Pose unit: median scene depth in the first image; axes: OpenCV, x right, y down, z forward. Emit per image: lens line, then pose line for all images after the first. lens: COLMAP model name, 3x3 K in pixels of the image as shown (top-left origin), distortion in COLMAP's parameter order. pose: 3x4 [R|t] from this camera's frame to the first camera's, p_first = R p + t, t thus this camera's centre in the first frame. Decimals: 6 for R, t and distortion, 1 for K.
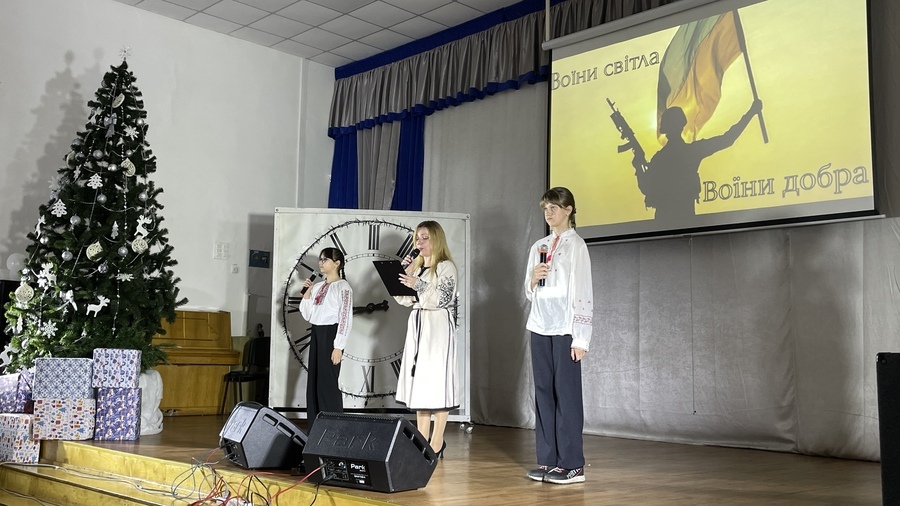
lens RADIAL K [[884.1, 0, 450.0], [0, 884.1, 253.0], [0, 0, 1]] dist [0.010188, 0.003286]
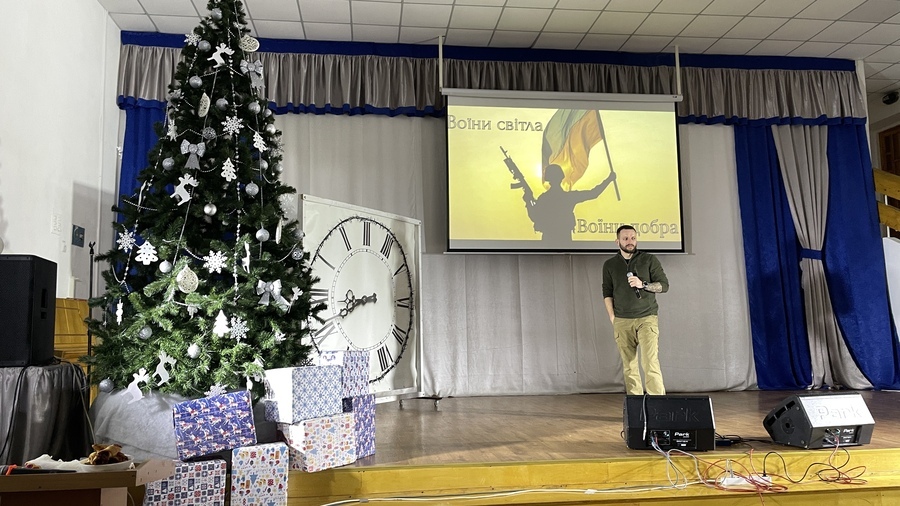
lens RADIAL K [[666.0, 0, 450.2], [0, 666.0, 270.4], [0, 0, 1]] dist [0.032642, -0.001161]
pose [[0.605390, 0.042213, 0.794809, -0.674975], [-0.068864, 0.997626, -0.000533, 0.020013], [-0.792944, -0.054411, 0.606860, 0.436351]]
